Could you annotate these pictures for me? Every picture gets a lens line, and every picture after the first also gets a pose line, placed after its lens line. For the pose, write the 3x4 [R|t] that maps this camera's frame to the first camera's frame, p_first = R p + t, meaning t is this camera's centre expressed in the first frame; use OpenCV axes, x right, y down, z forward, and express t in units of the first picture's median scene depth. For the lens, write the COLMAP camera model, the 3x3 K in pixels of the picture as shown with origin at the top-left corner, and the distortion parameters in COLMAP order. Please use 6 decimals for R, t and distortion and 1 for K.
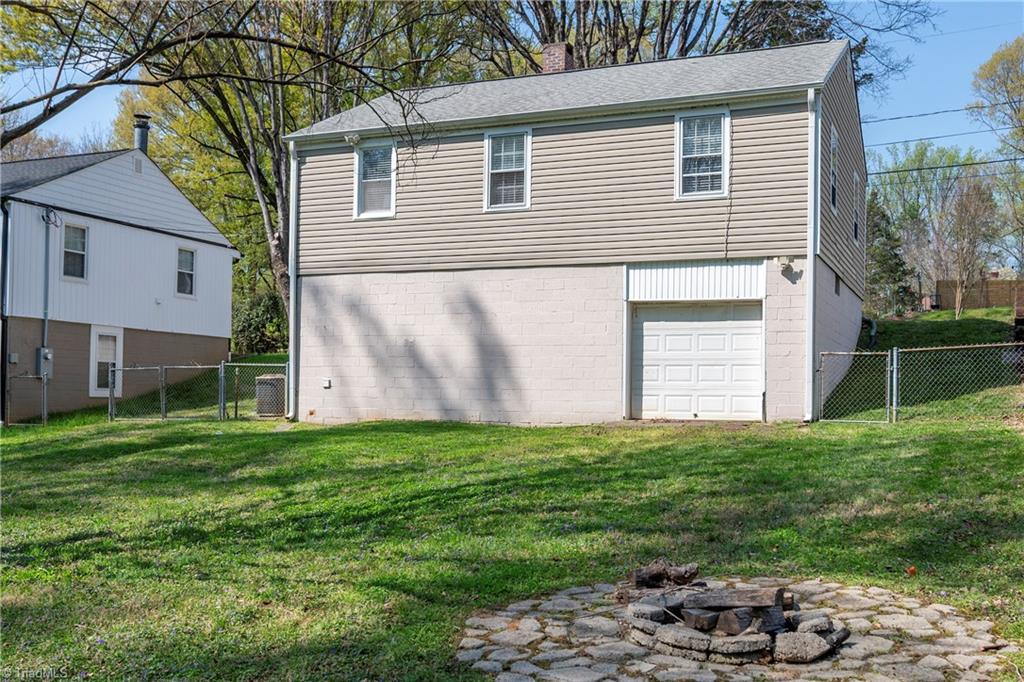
lens RADIAL K [[1051.9, 0, 515.4], [0, 1051.9, 390.4], [0, 0, 1]] dist [-0.005236, -0.003987]
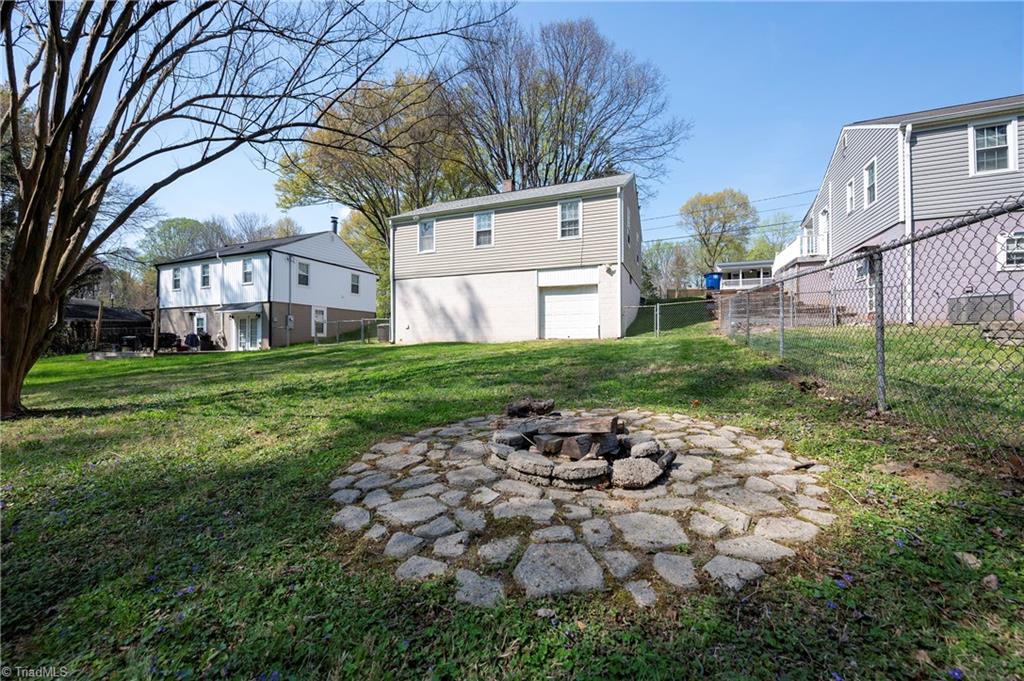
lens RADIAL K [[401.0, 0, 512.0], [0, 401.0, 340.5], [0, 0, 1]] dist [-0.000209, -0.000039]
pose [[0.999723, -0.015008, 0.018104, 0.084104], [0.014949, 0.999882, 0.003405, 0.064025], [-0.018153, -0.003133, 0.999830, 0.358560]]
